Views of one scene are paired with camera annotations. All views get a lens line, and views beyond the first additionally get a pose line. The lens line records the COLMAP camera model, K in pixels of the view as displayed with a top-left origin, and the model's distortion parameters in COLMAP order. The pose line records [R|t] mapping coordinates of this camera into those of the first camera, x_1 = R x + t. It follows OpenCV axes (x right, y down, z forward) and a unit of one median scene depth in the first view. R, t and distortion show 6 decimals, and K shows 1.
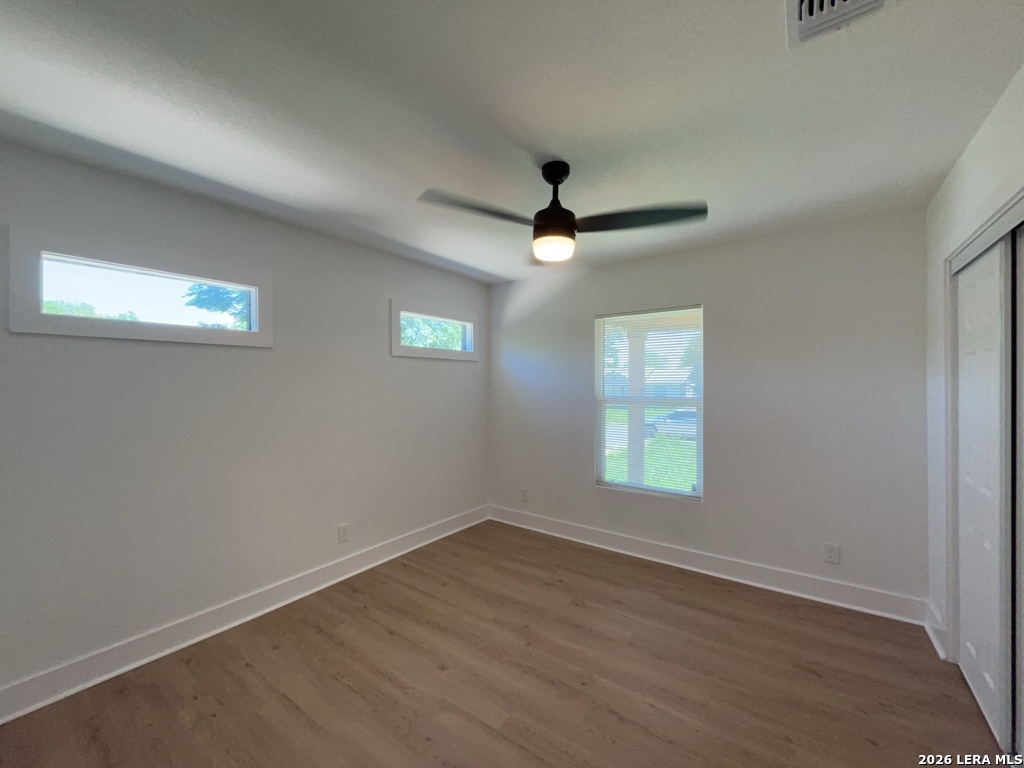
lens RADIAL K [[414.3, 0, 515.3], [0, 414.3, 385.1], [0, 0, 1]] dist [-0.002322, -0.000218]
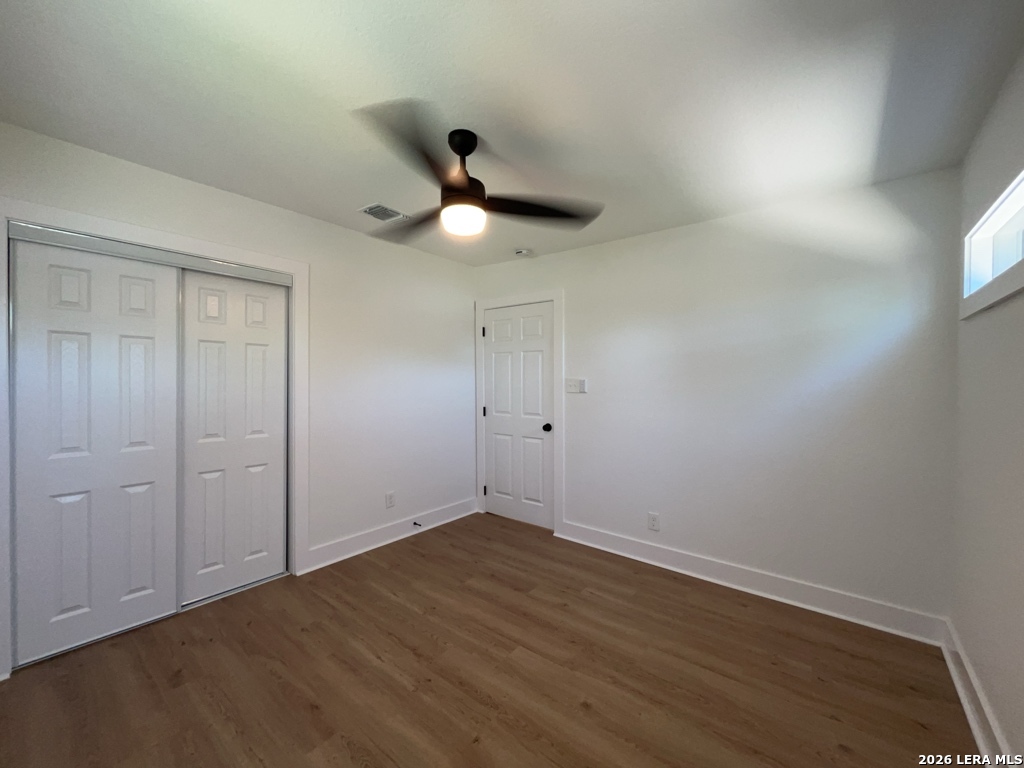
lens RADIAL K [[414.3, 0, 515.3], [0, 414.3, 385.1], [0, 0, 1]] dist [-0.002322, -0.000218]
pose [[-0.998784, -0.007079, 0.048783, -0.074655], [-0.006784, 0.999958, 0.006220, 0.041128], [-0.048825, 0.005881, -0.998790, 1.977475]]
